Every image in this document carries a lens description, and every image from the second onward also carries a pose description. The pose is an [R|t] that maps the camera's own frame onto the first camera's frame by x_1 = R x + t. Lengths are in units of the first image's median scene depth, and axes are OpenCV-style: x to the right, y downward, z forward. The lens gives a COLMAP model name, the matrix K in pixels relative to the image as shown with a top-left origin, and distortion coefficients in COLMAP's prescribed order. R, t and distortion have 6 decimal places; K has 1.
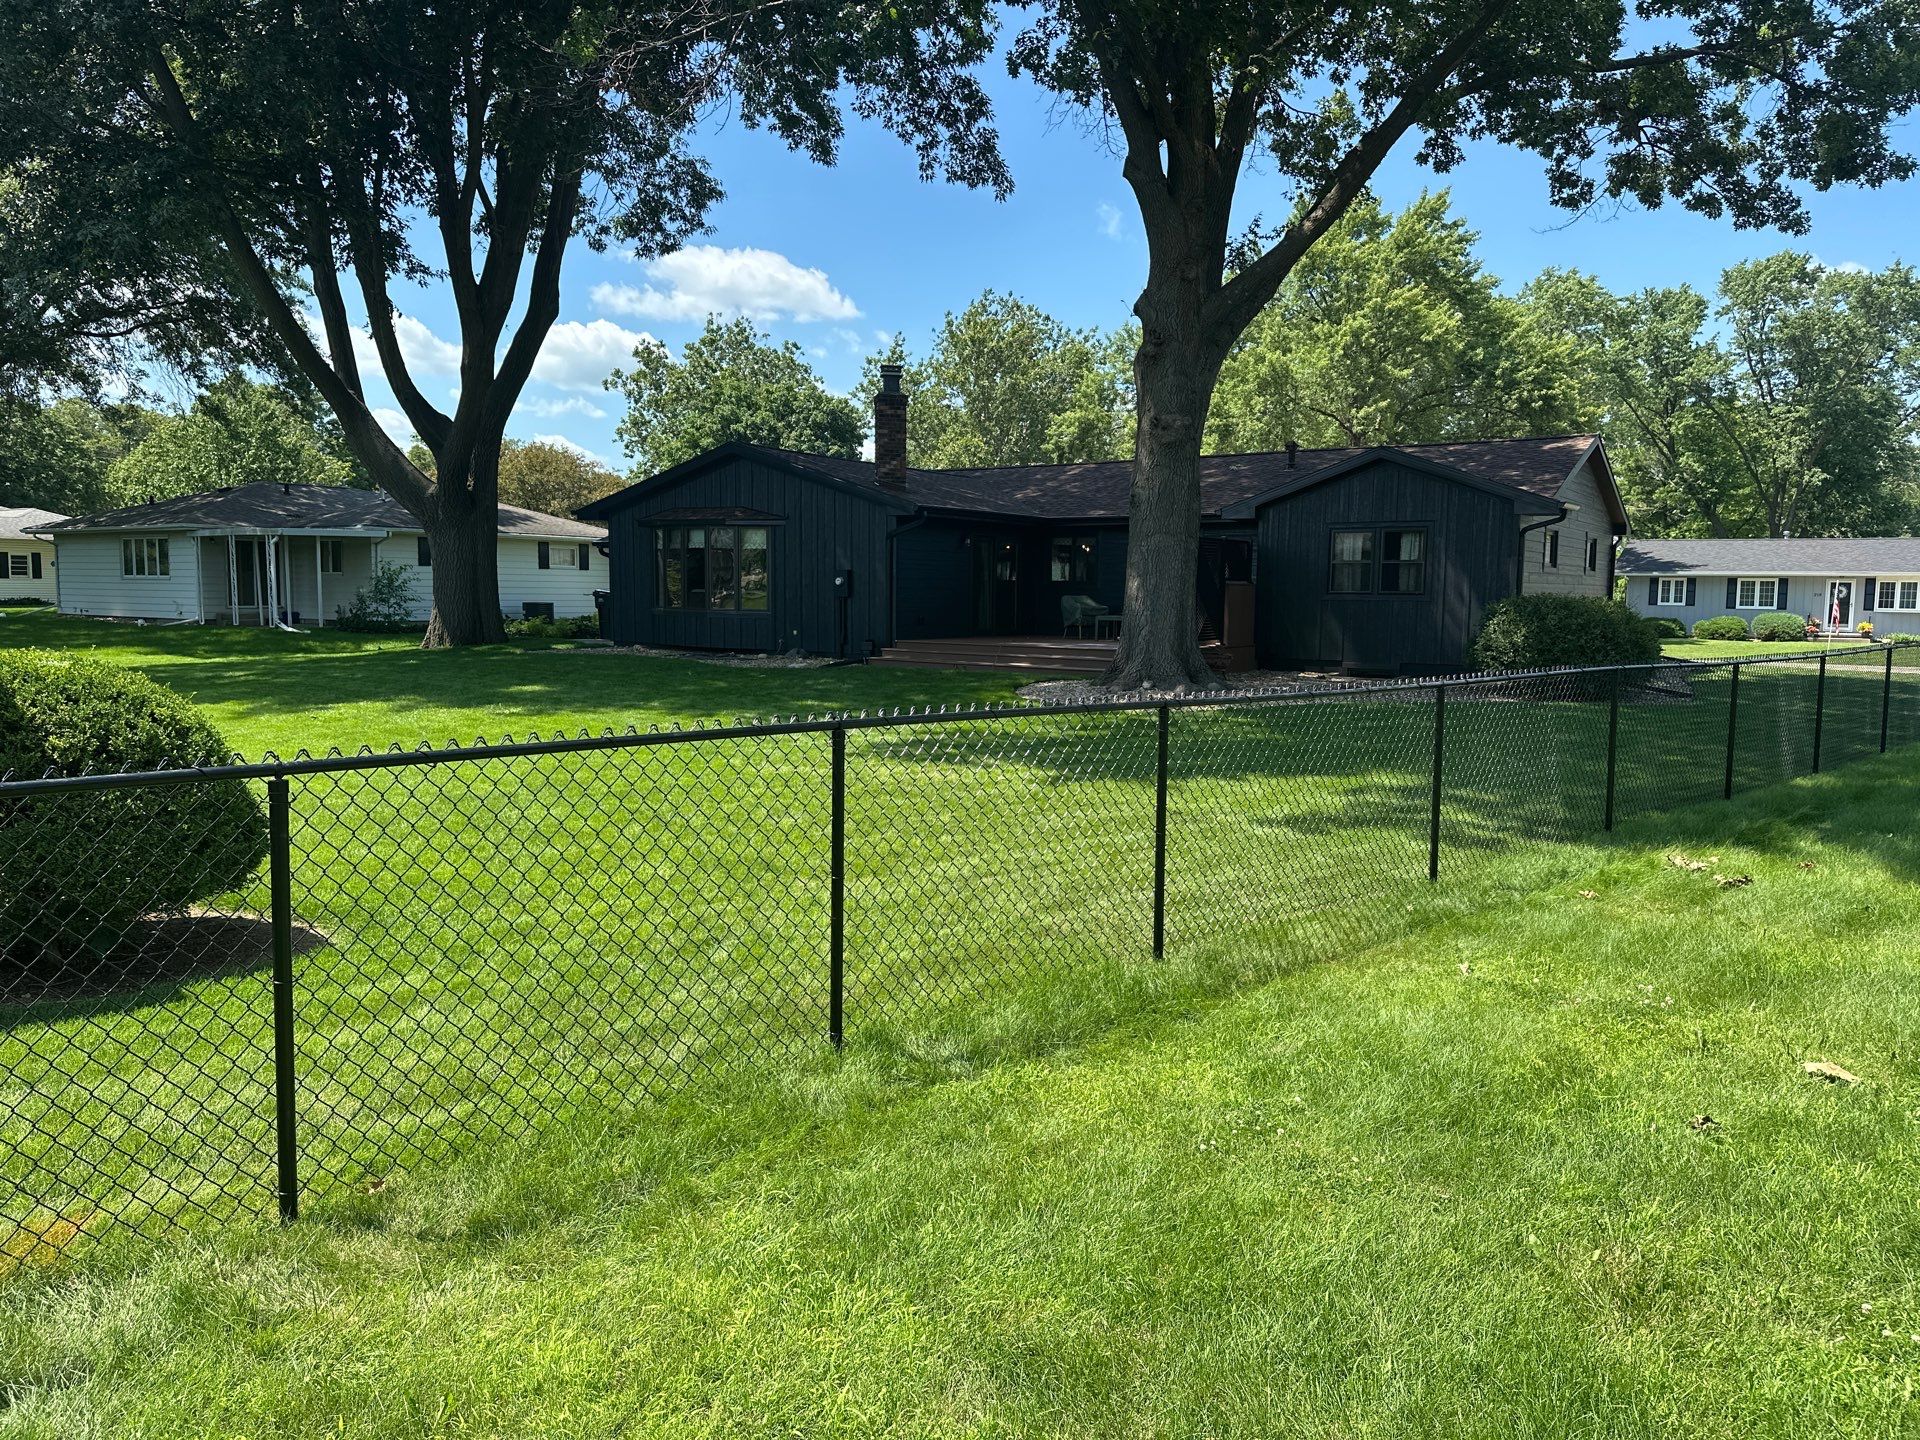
lens RADIAL K [[1347.3, 0, 968.1], [0, 1347.3, 713.1], [0, 0, 1]] dist [0.048574, -0.058992]
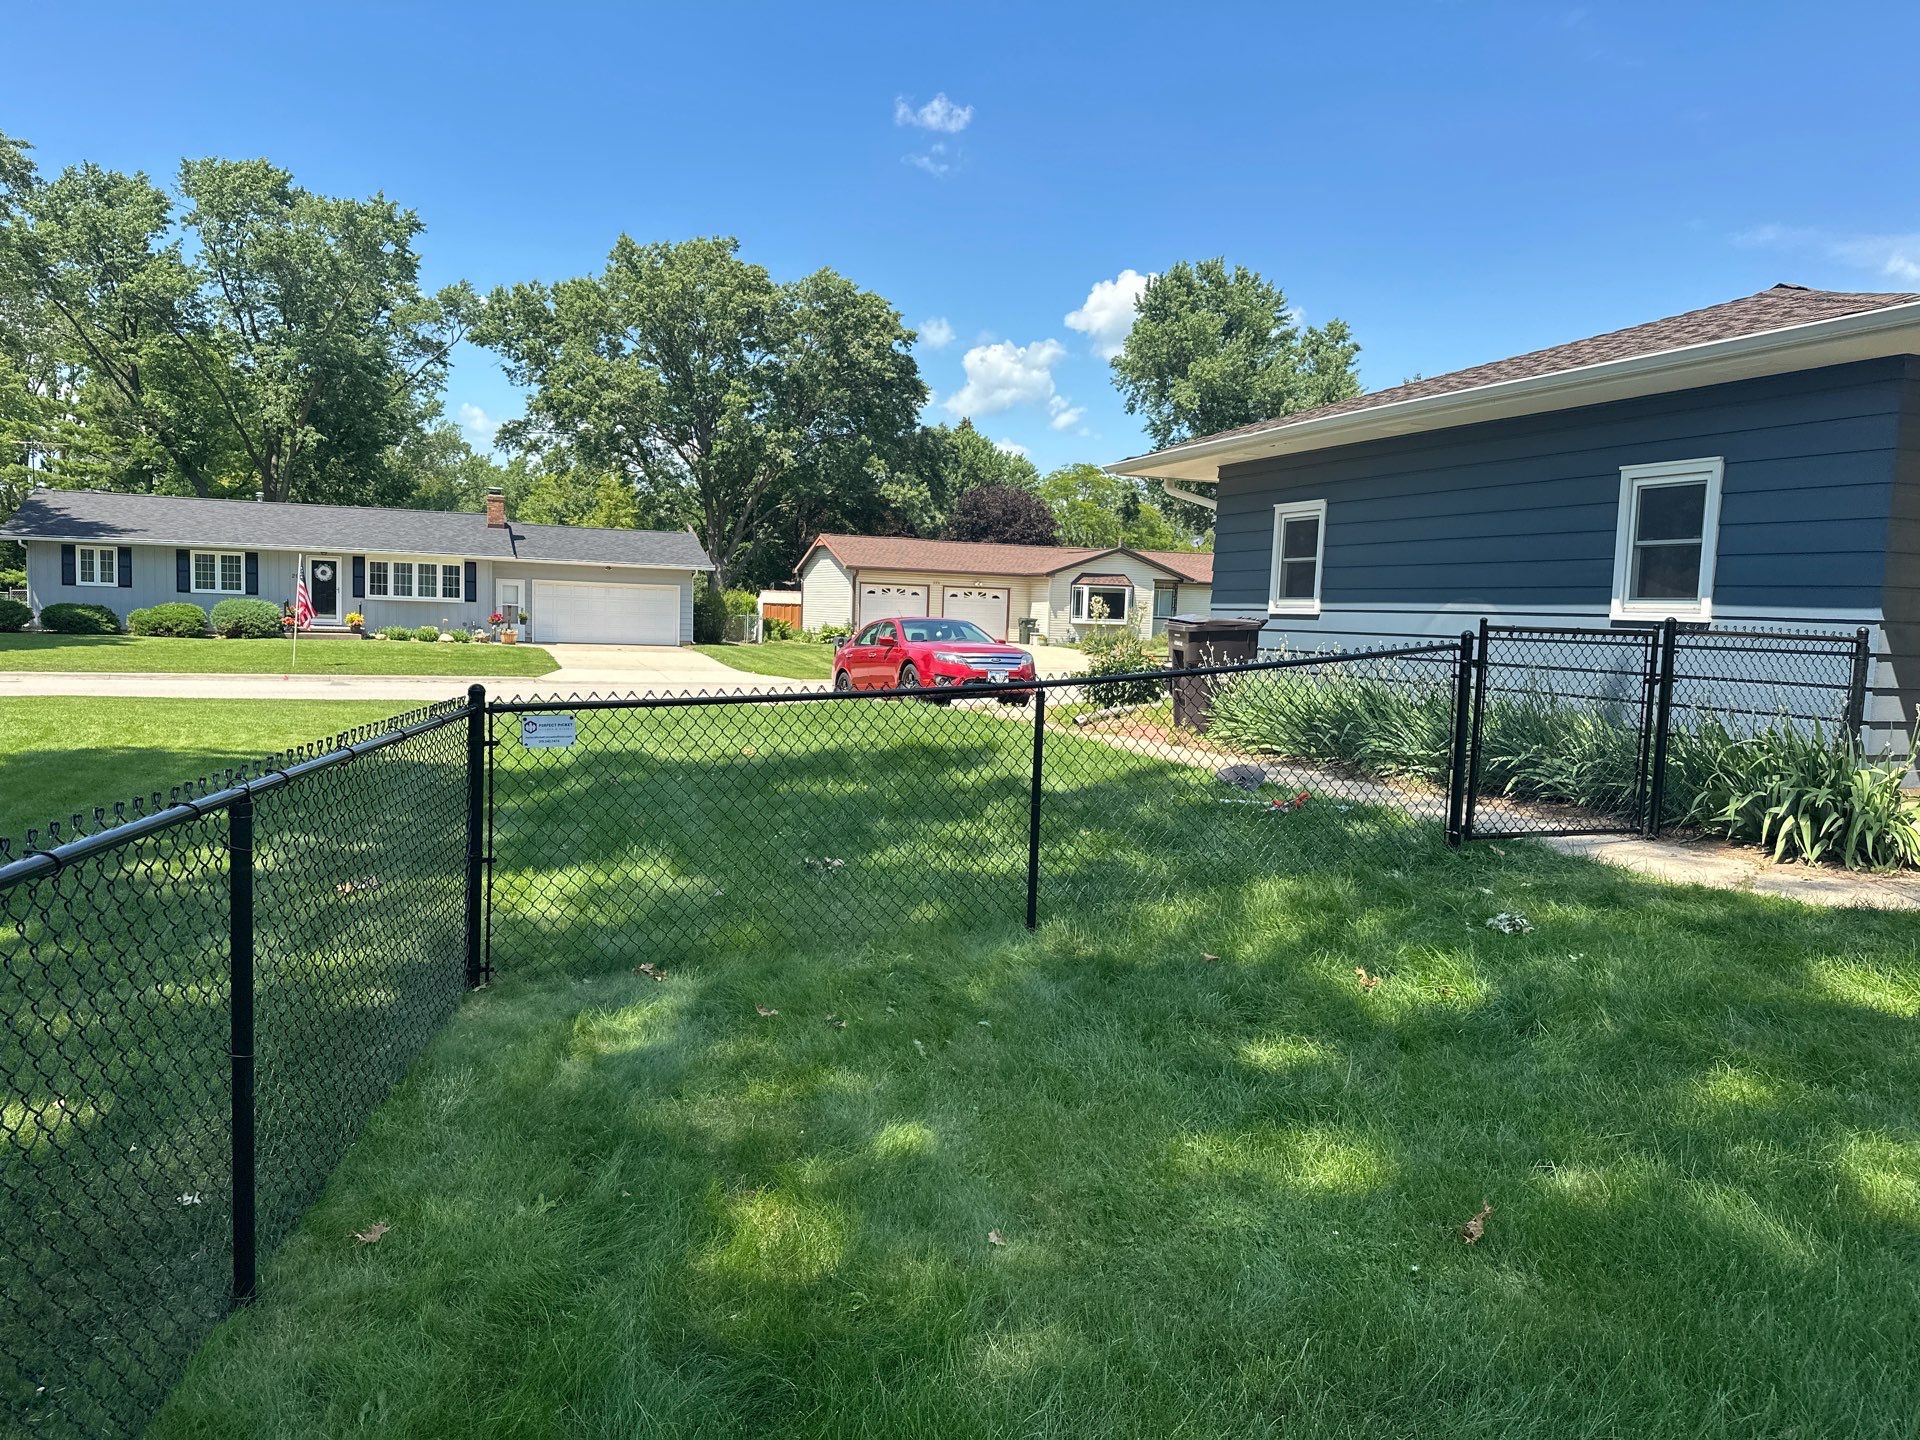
lens RADIAL K [[1321.7, 0, 952.6], [0, 1321.7, 725.9], [0, 0, 1]] dist [0.080111, -0.126152]
pose [[0.571076, -0.062992, 0.818477, 0.318254], [0.043987, 0.997967, 0.046115, -0.031765], [-0.819718, 0.009667, 0.572686, 0.399167]]
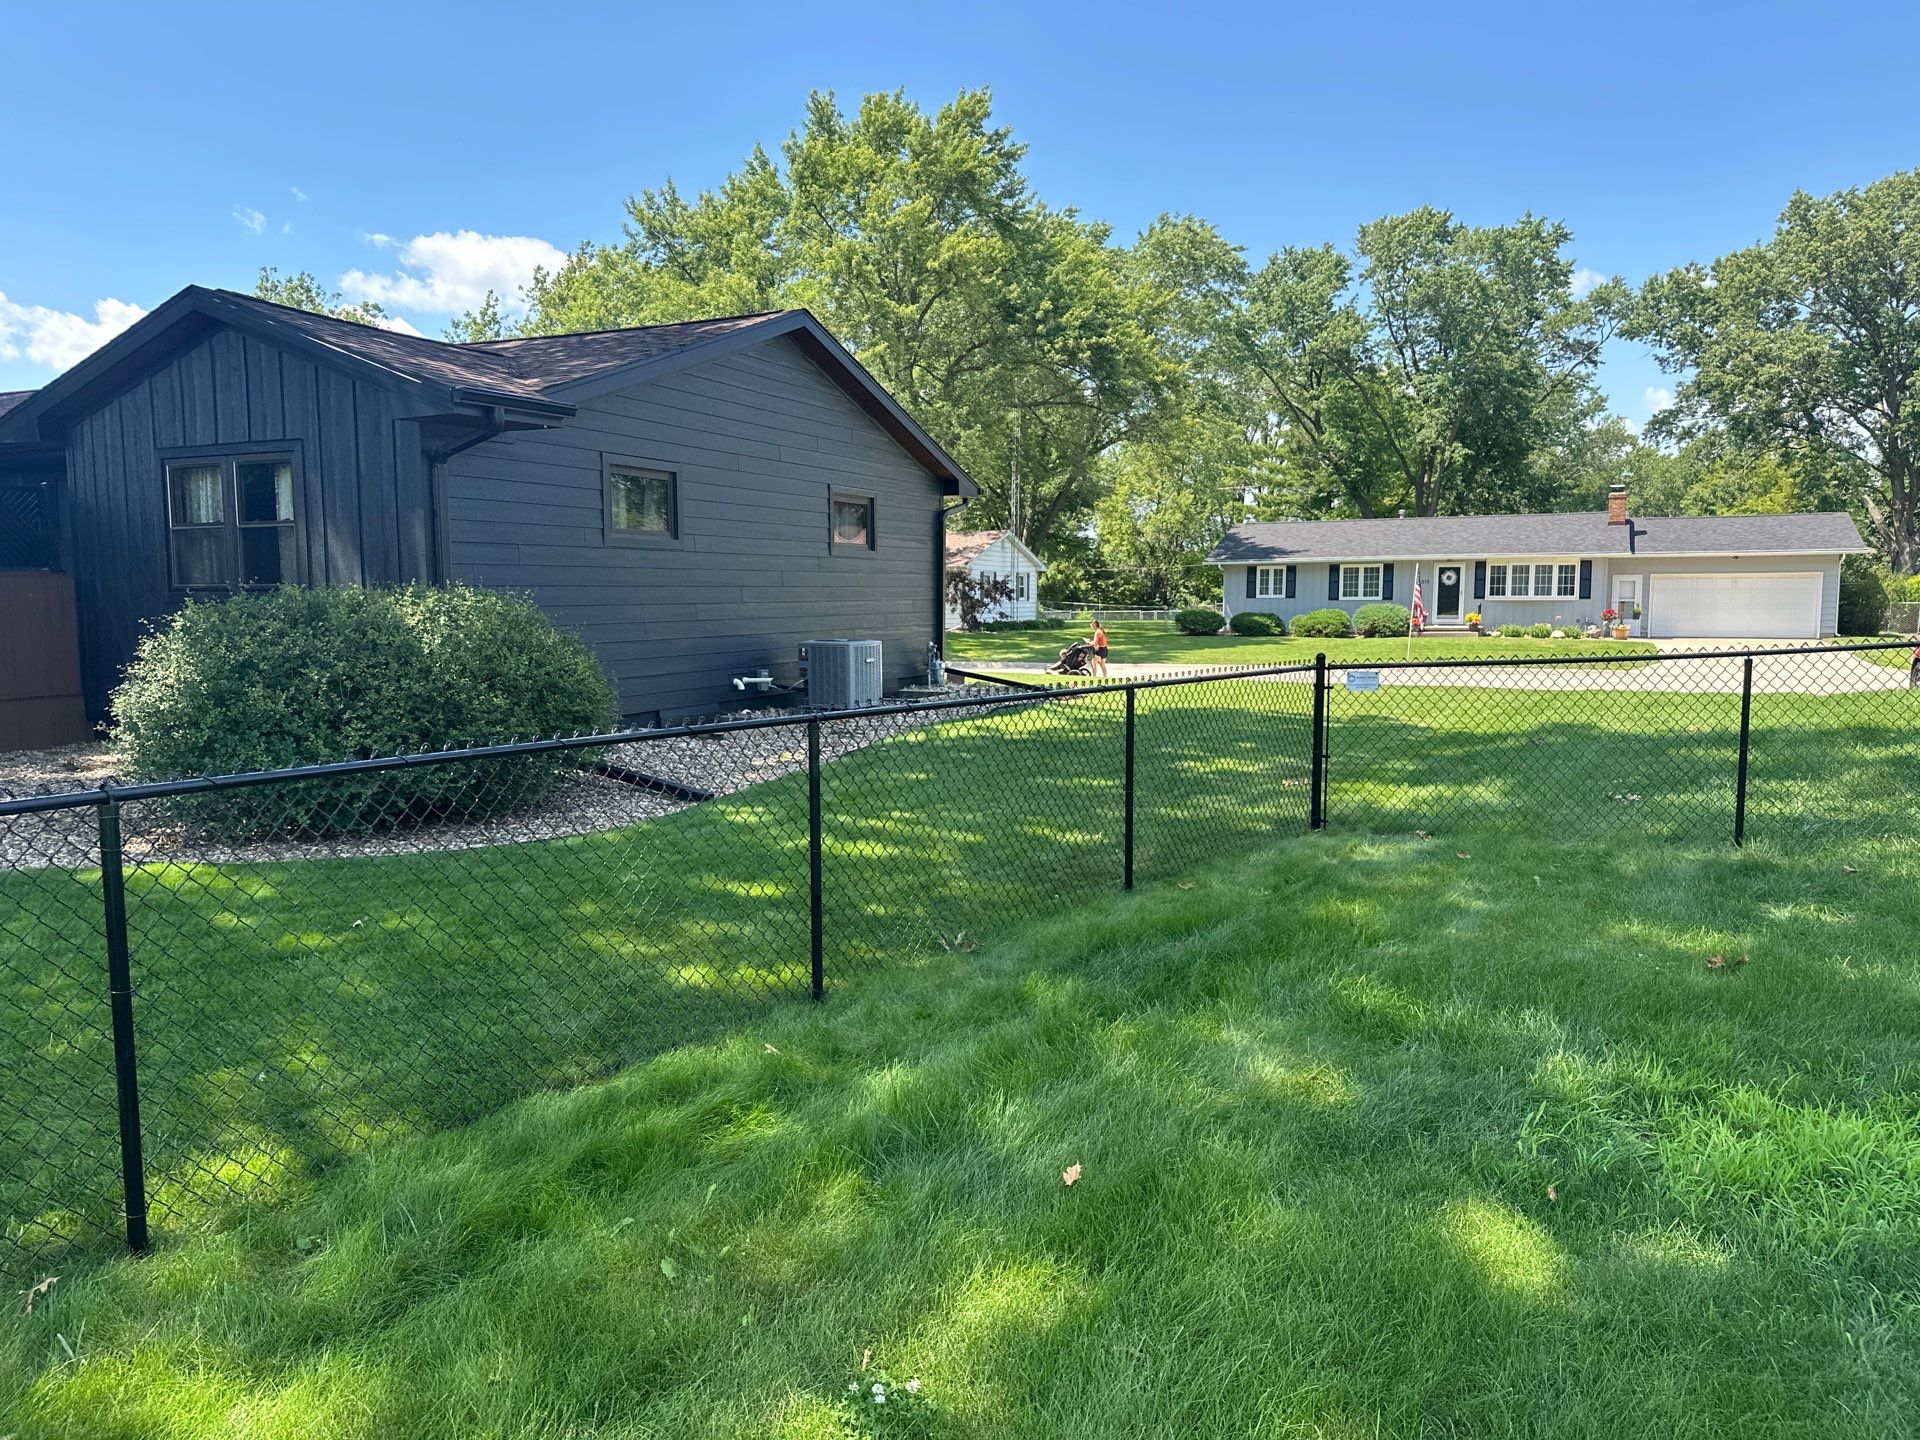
lens RADIAL K [[1334.4, 0, 952.3], [0, 1334.4, 721.8], [0, 0, 1]] dist [0.043359, -0.056880]
pose [[0.989984, -0.029735, 0.138015, 0.308117], [0.028628, 0.999540, 0.009999, -0.023251], [-0.138249, -0.005948, 0.990380, 0.299037]]
